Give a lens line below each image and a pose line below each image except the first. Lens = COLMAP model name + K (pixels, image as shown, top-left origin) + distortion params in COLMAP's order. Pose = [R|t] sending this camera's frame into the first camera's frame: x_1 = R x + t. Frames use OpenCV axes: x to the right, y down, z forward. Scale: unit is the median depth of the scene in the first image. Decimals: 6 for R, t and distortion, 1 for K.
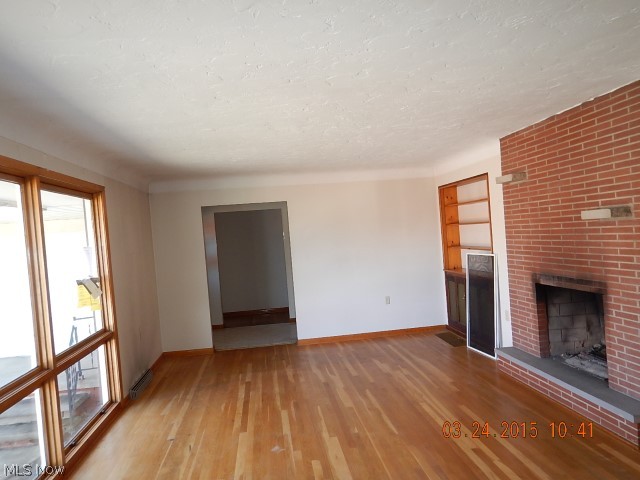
lens RADIAL K [[440.8, 0, 323.2], [0, 440.8, 242.2], [0, 0, 1]] dist [0.005408, 0.000905]
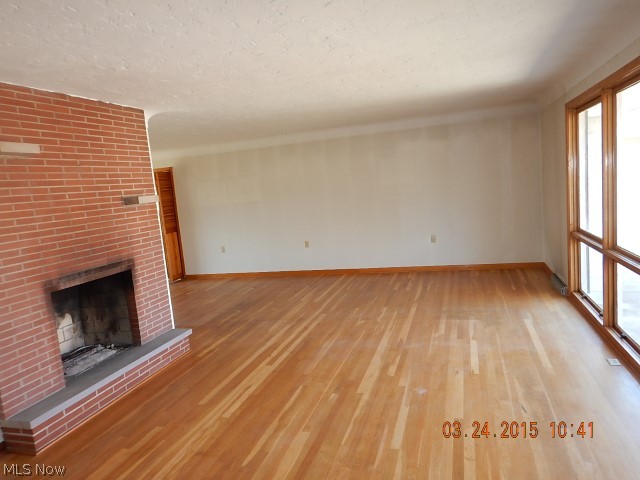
lens RADIAL K [[440.8, 0, 323.2], [0, 440.8, 242.2], [0, 0, 1]] dist [0.005408, 0.000905]
pose [[-0.892023, 0.105286, 0.439557, -0.352039], [0.171994, 0.978399, 0.114687, -0.000661], [-0.417987, 0.177905, -0.890863, 1.783948]]
